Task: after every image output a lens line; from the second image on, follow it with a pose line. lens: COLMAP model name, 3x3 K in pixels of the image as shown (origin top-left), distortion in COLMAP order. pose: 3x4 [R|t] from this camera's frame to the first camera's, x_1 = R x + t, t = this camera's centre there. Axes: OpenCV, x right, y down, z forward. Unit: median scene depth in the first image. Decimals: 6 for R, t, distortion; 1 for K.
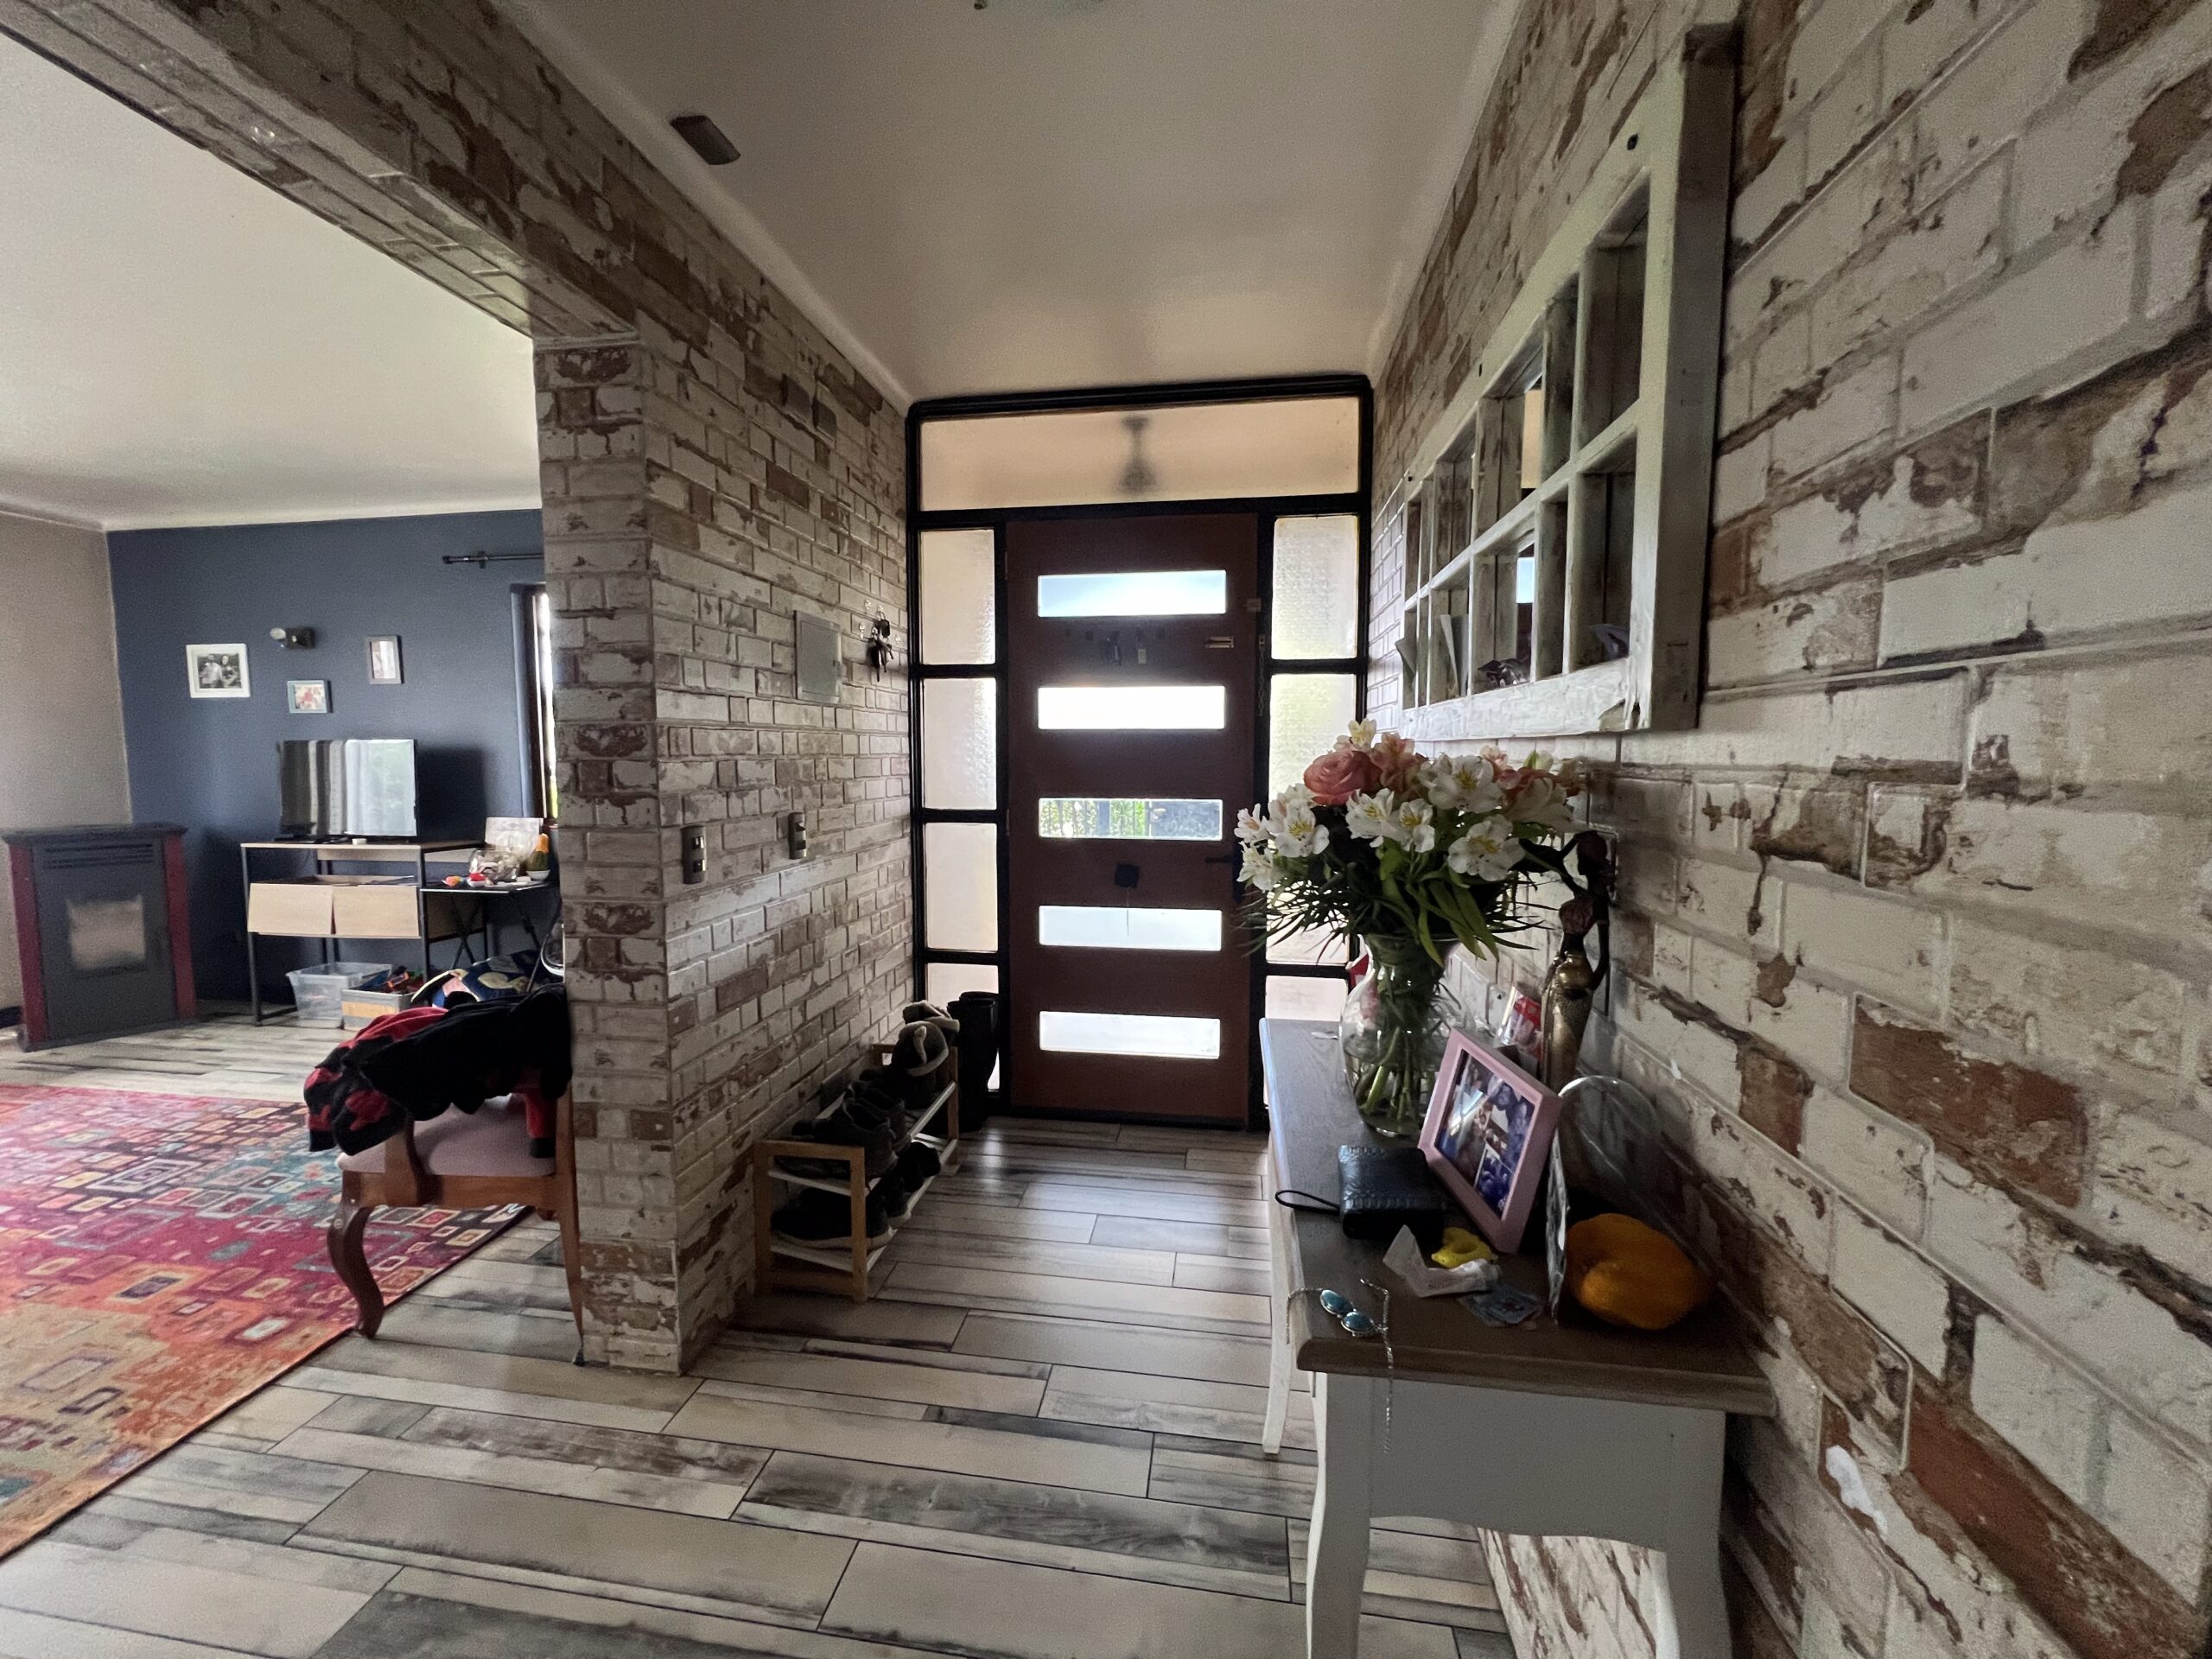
lens RADIAL K [[885.4, 0, 1096.6], [0, 885.4, 826.7], [0, 0, 1]] dist [-0.002118, 0.000586]
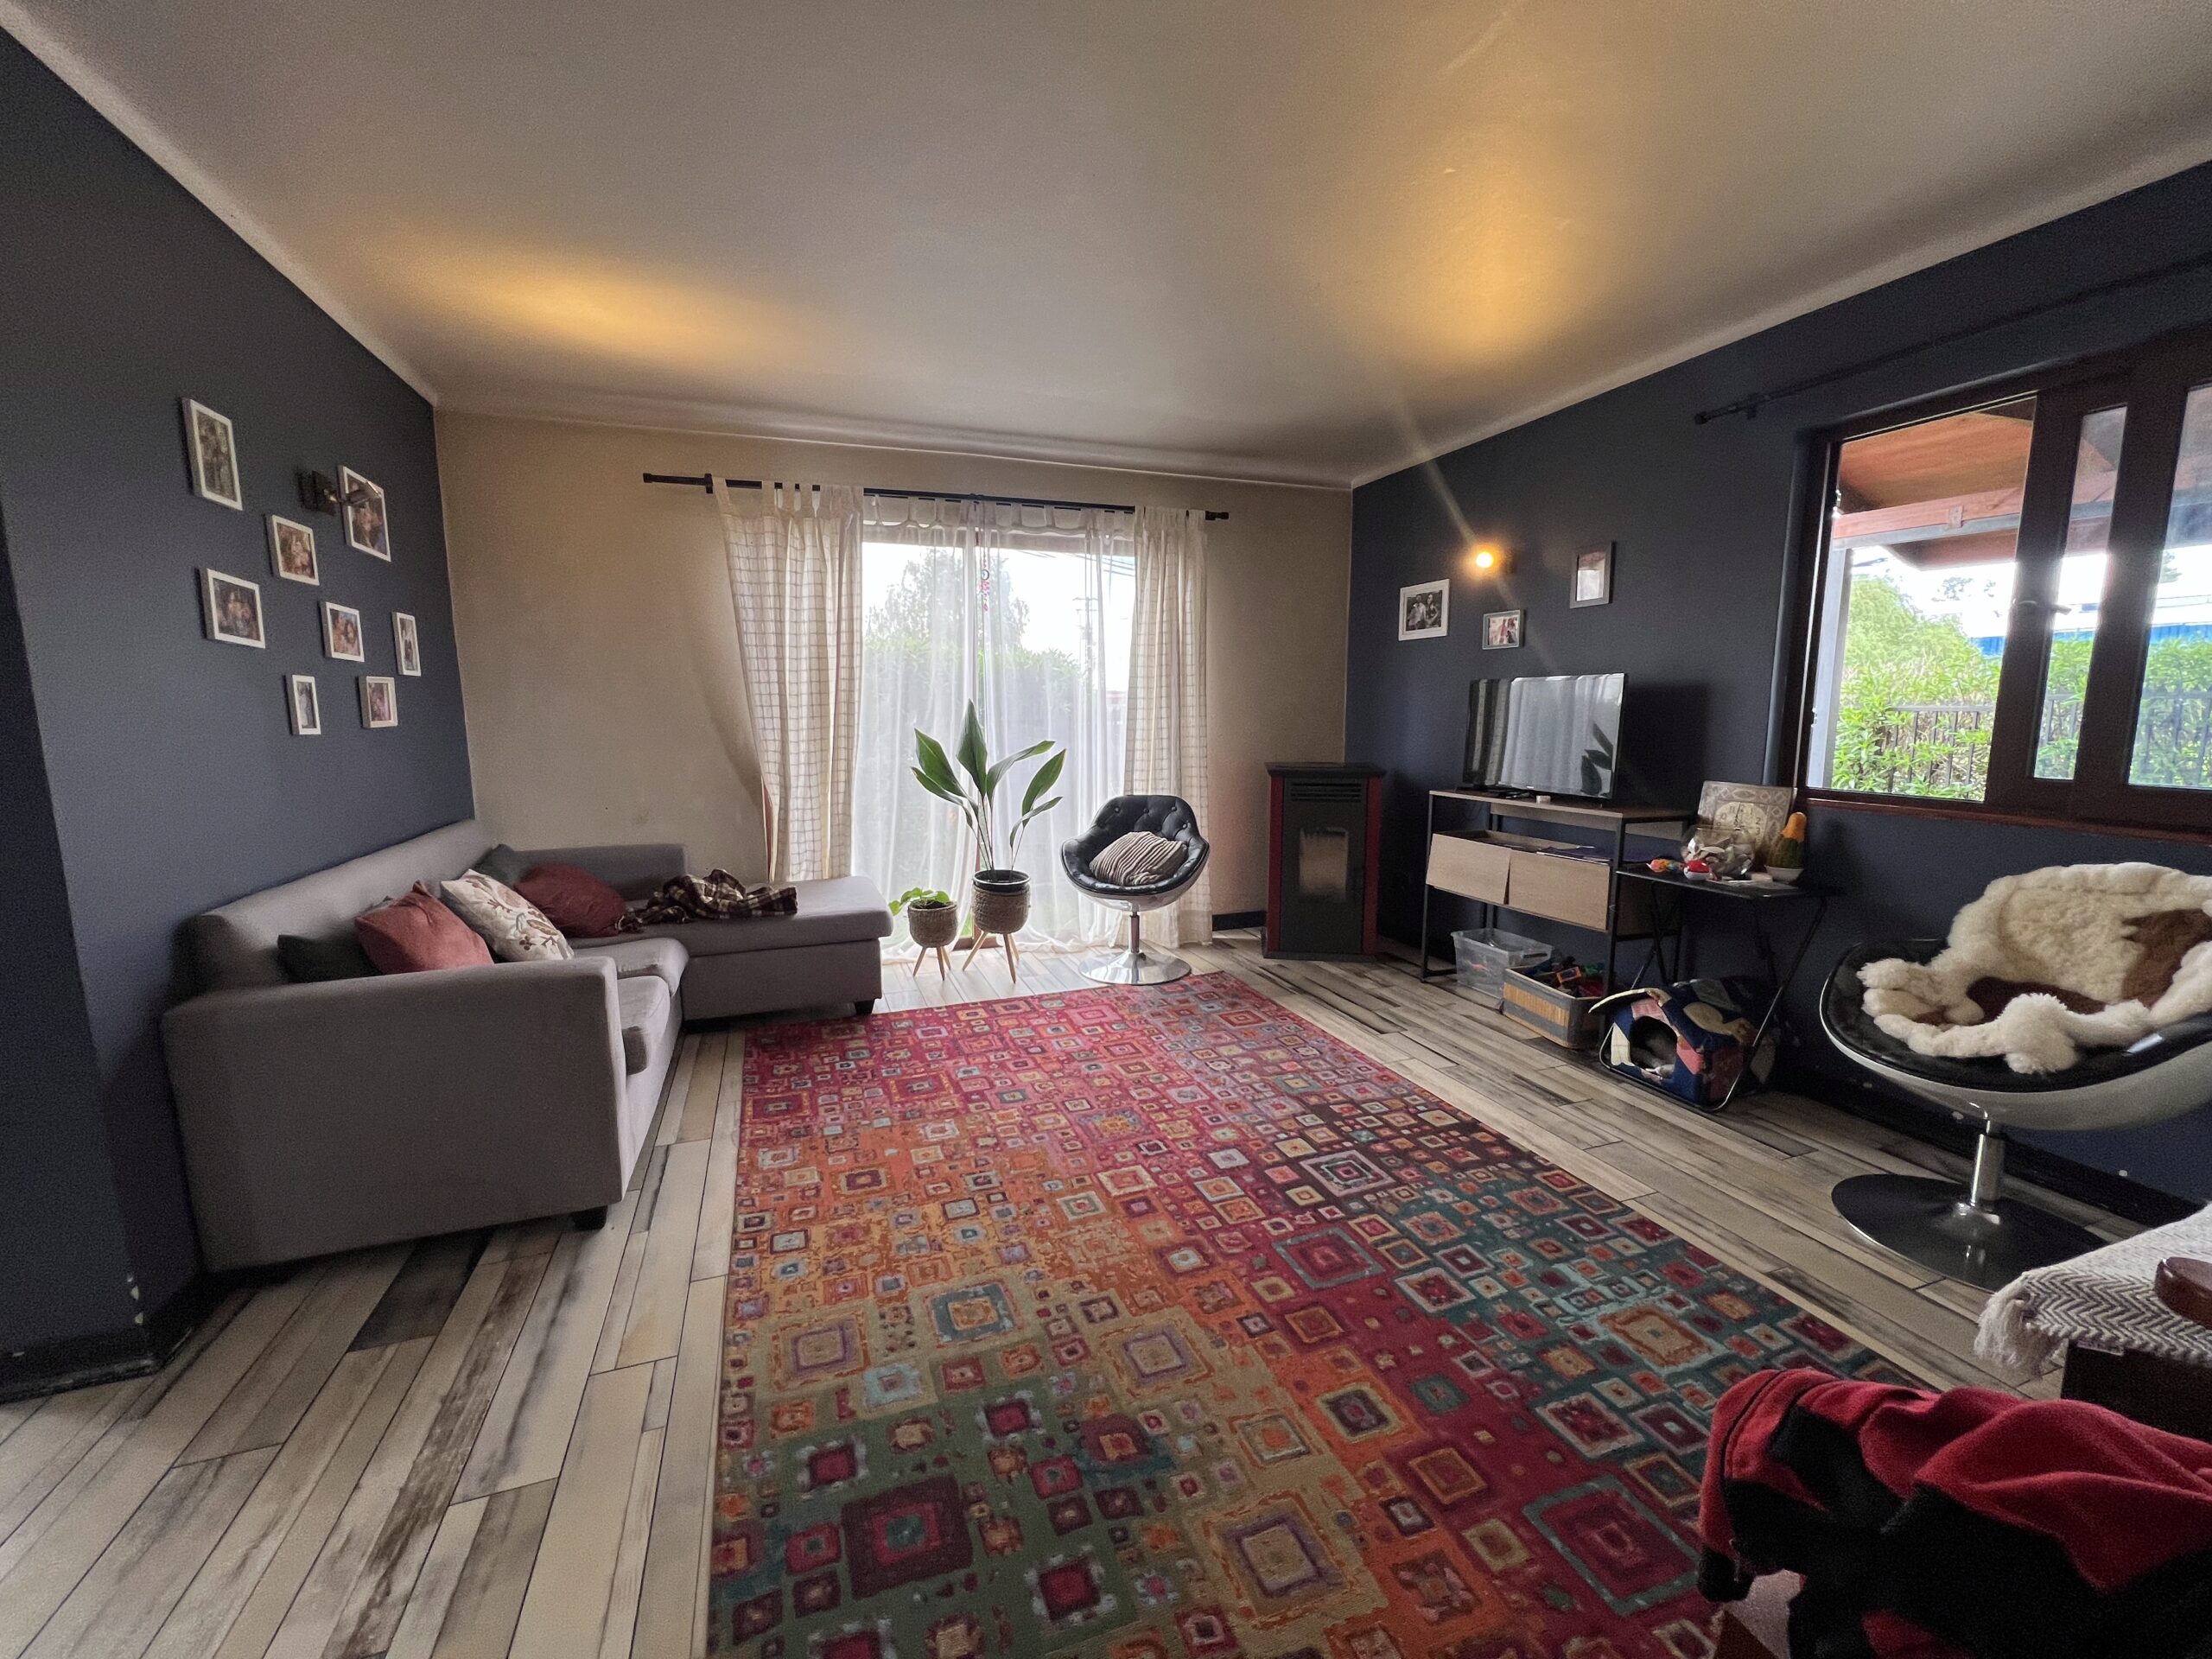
lens RADIAL K [[885.4, 0, 1096.6], [0, 885.4, 826.7], [0, 0, 1]] dist [-0.002118, 0.000586]
pose [[0.475102, 0.117267, -0.872082, -0.698995], [-0.067777, 0.993013, 0.096603, -0.021879], [0.877316, 0.013211, 0.479731, 0.533088]]
